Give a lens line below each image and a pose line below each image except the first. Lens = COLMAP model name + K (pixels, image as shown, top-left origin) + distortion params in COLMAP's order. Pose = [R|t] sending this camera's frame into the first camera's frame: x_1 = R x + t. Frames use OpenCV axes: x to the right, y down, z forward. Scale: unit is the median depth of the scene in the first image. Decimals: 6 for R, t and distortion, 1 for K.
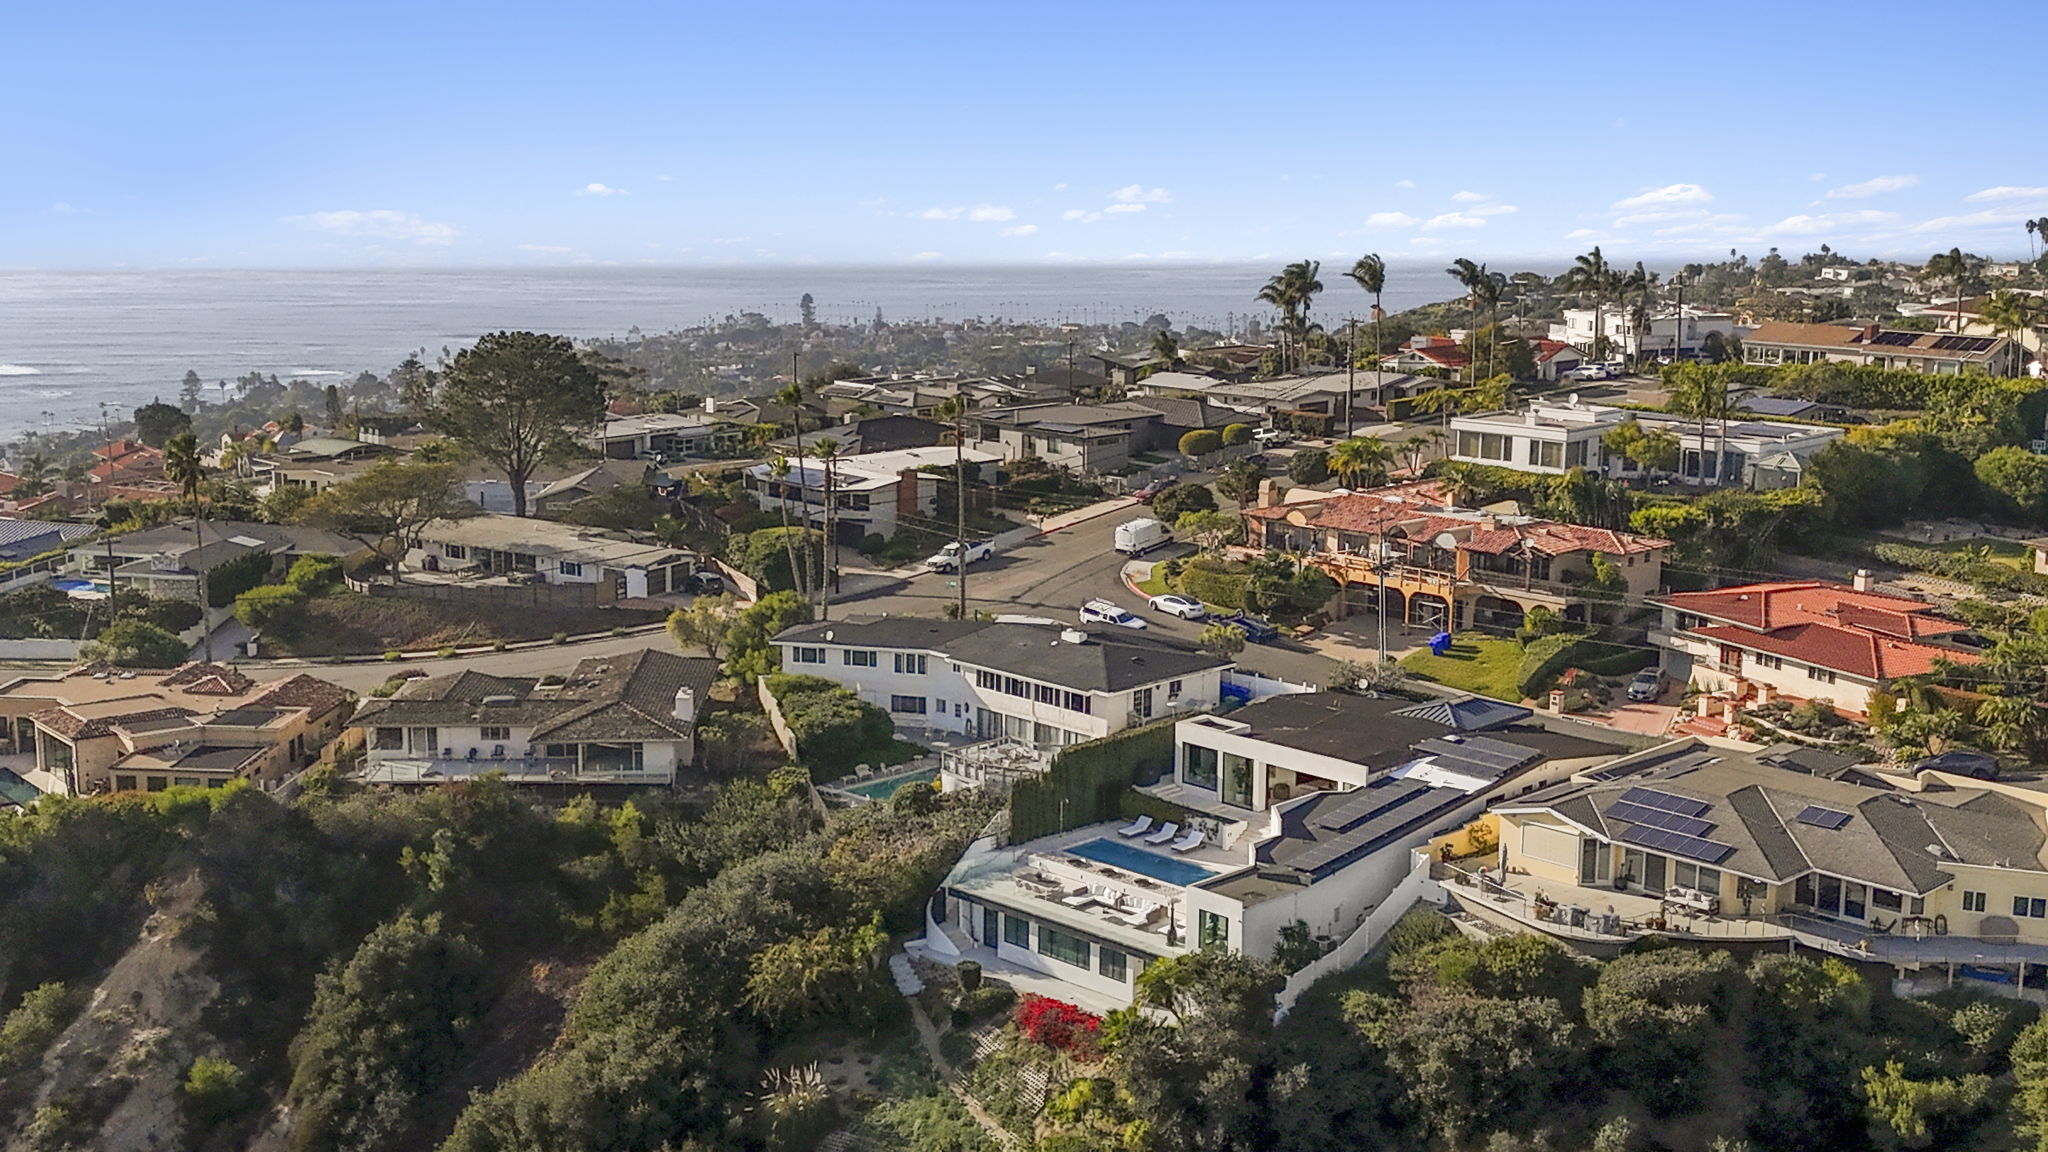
lens RADIAL K [[1876.1, 0, 1025.9], [0, 1876.1, 570.3], [0, 0, 1]] dist [0.136498, -0.232075]
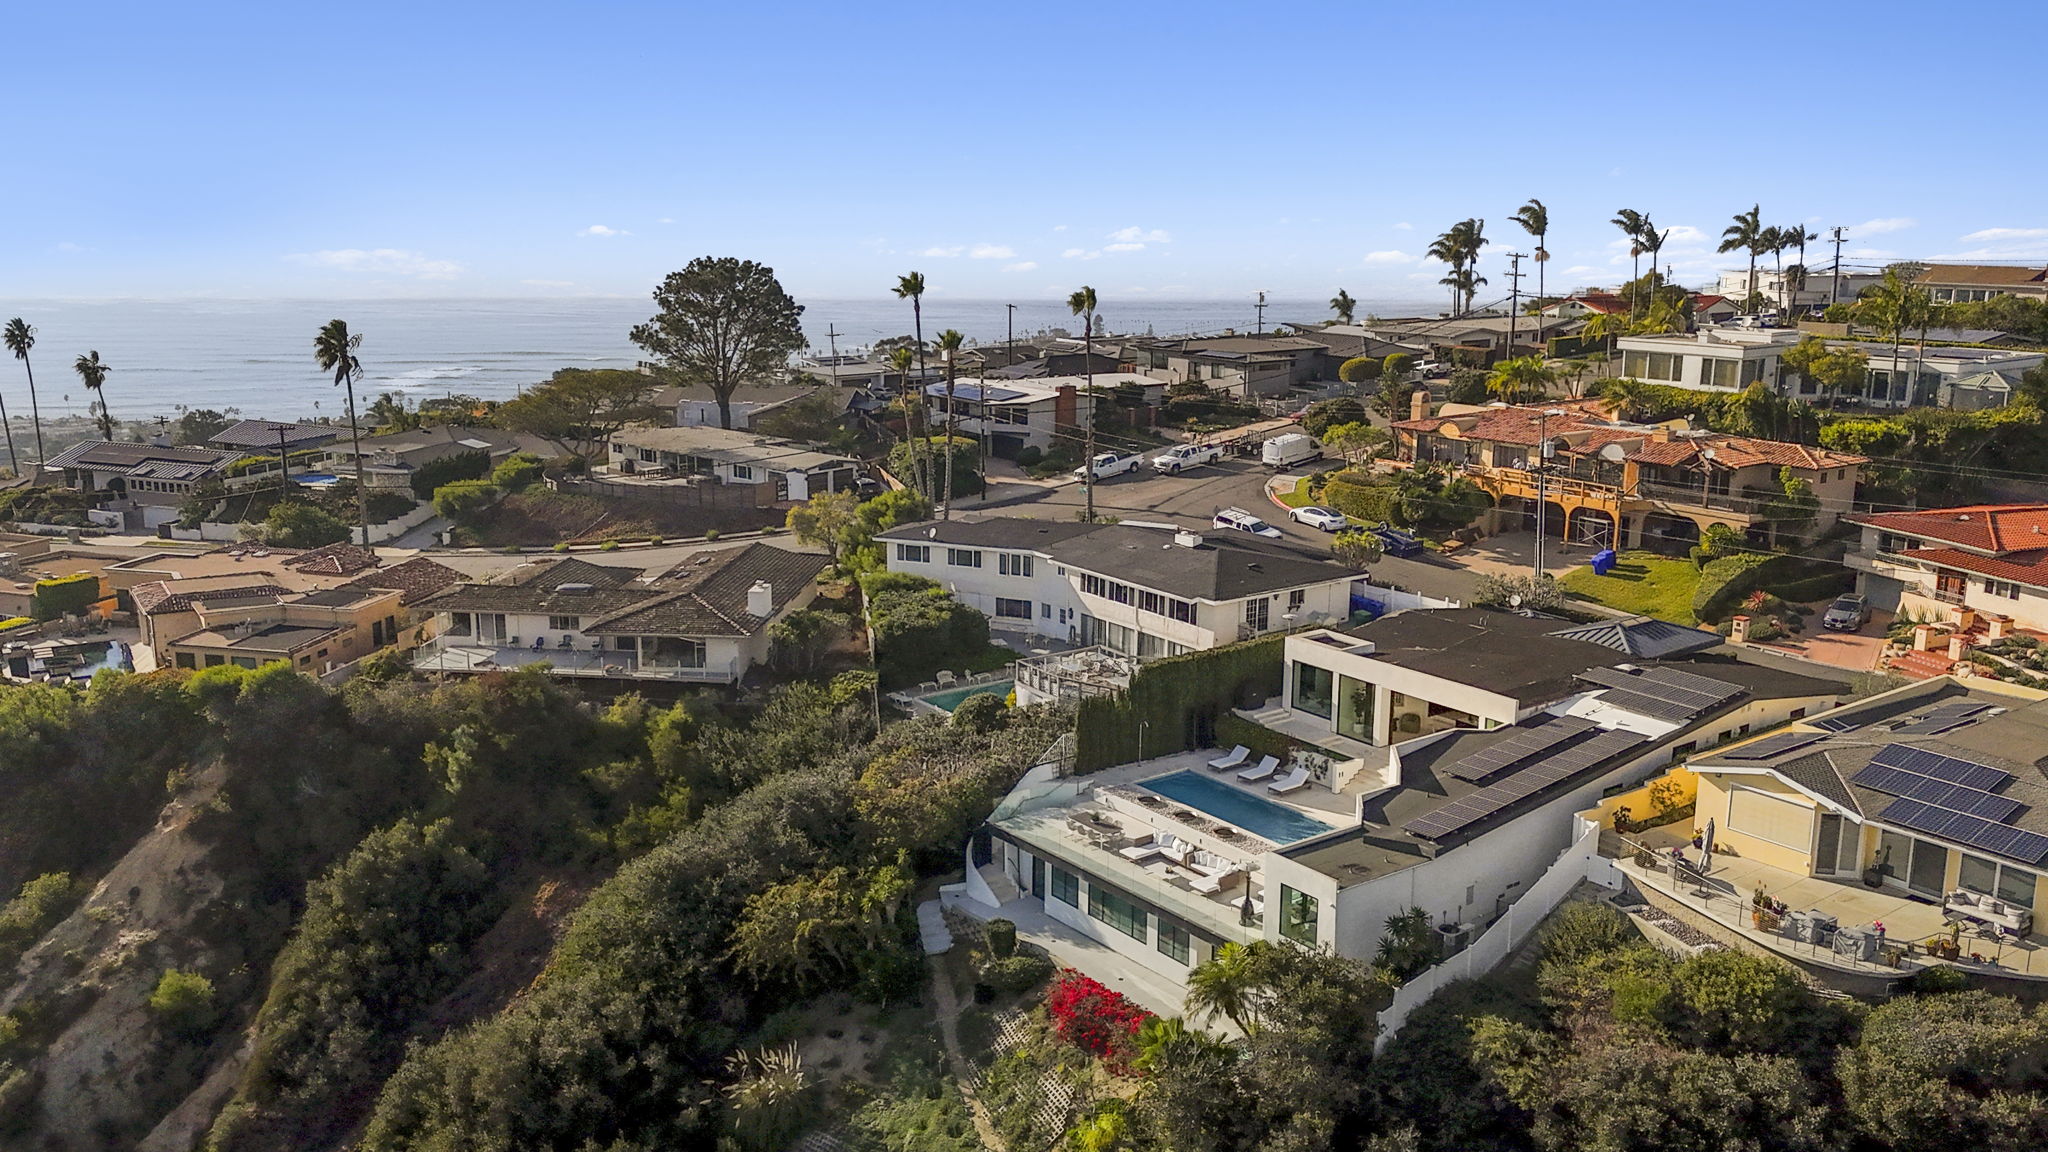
lens RADIAL K [[1615.8, 0, 1023.7], [0, 1615.8, 549.8], [0, 0, 1]] dist [0.101396, -0.122195]
pose [[0.992831, 0.028371, -0.116109, 0.044286], [-0.024823, 0.999183, 0.031892, 0.020426], [0.116919, -0.028781, 0.992724, 0.249742]]
